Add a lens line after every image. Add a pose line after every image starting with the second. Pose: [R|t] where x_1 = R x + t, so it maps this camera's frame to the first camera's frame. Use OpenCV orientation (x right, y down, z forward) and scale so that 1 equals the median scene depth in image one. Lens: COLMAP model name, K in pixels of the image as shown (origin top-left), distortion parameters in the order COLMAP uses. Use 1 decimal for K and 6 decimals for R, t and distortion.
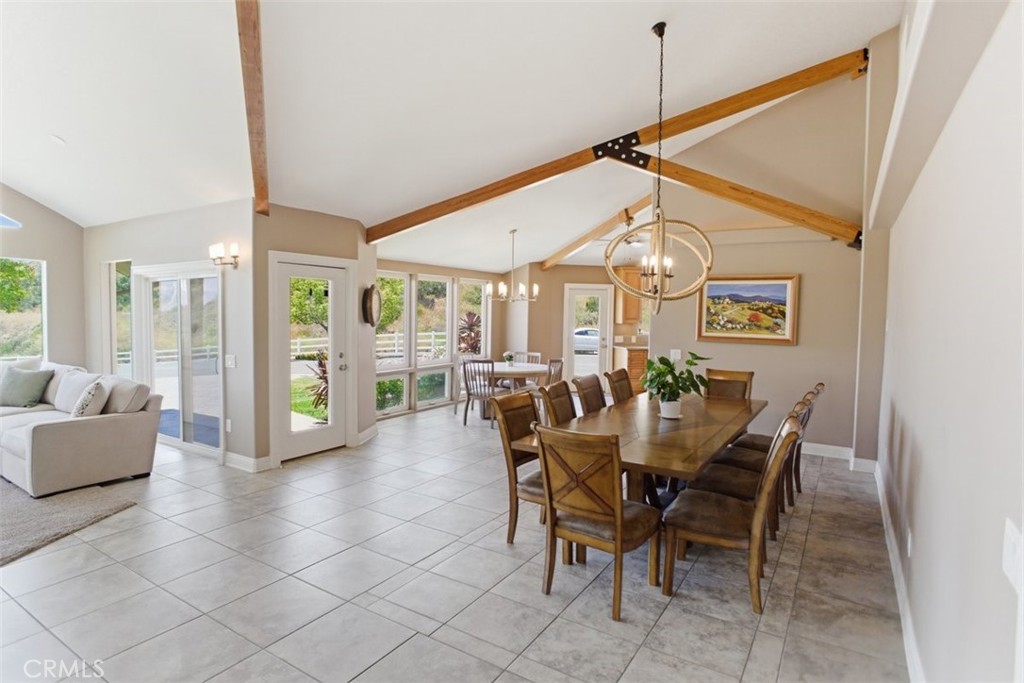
lens RADIAL K [[542.3, 0, 509.3], [0, 542.3, 341.2], [0, 0, 1]] dist [-0.012163, 0.000673]
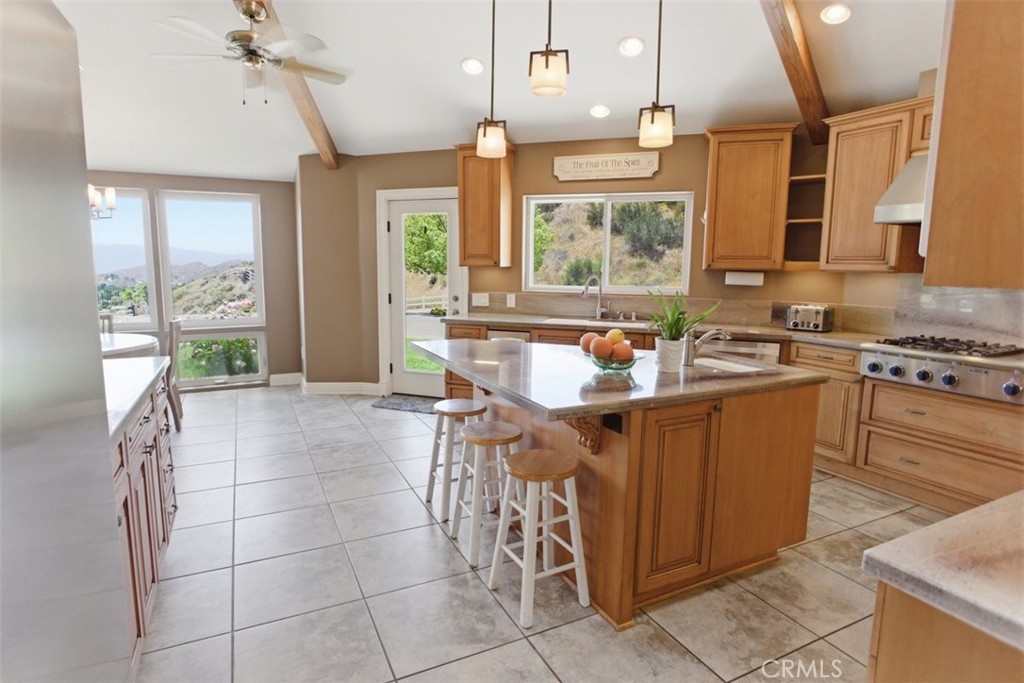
lens RADIAL K [[541.9, 0, 503.2], [0, 541.9, 341.6], [0, 0, 1]] dist [-0.021841, 0.001086]
pose [[0.848351, 0.068035, -0.525045, 0.473062], [-0.025480, 0.995806, 0.087865, -0.009422], [0.528821, -0.061162, 0.846527, 0.594694]]
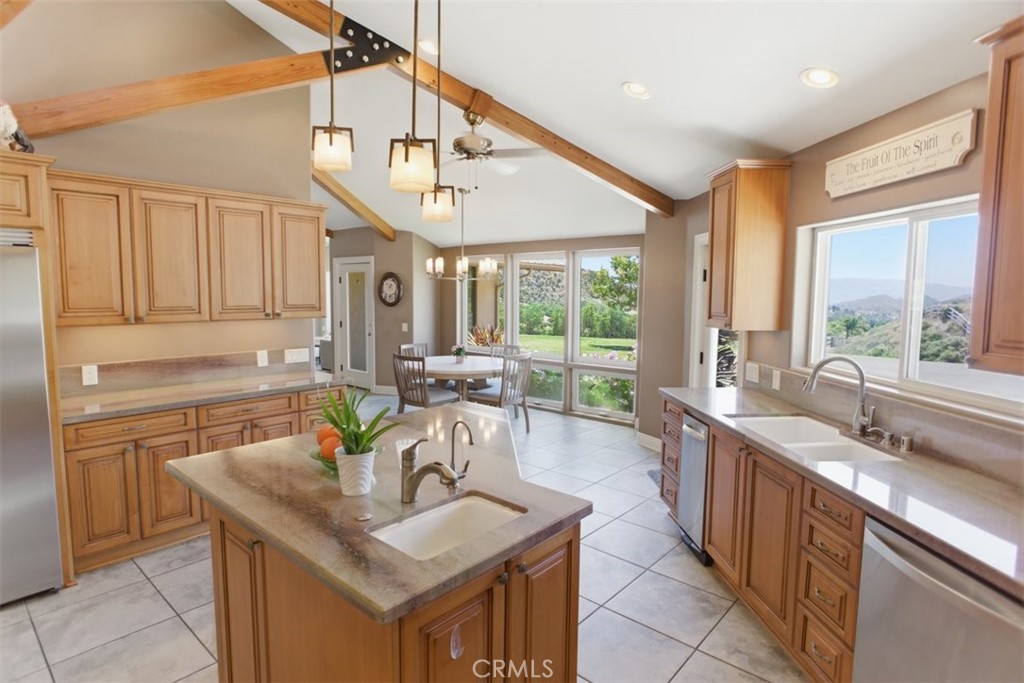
lens RADIAL K [[542.3, 0, 513.3], [0, 542.3, 340.8], [0, 0, 1]] dist [-0.012163, 0.000673]
pose [[-0.152530, 0.075096, -0.985442, 0.570629], [-0.067509, 0.993988, 0.086197, -0.043767], [0.985990, 0.079674, -0.146544, 0.888935]]
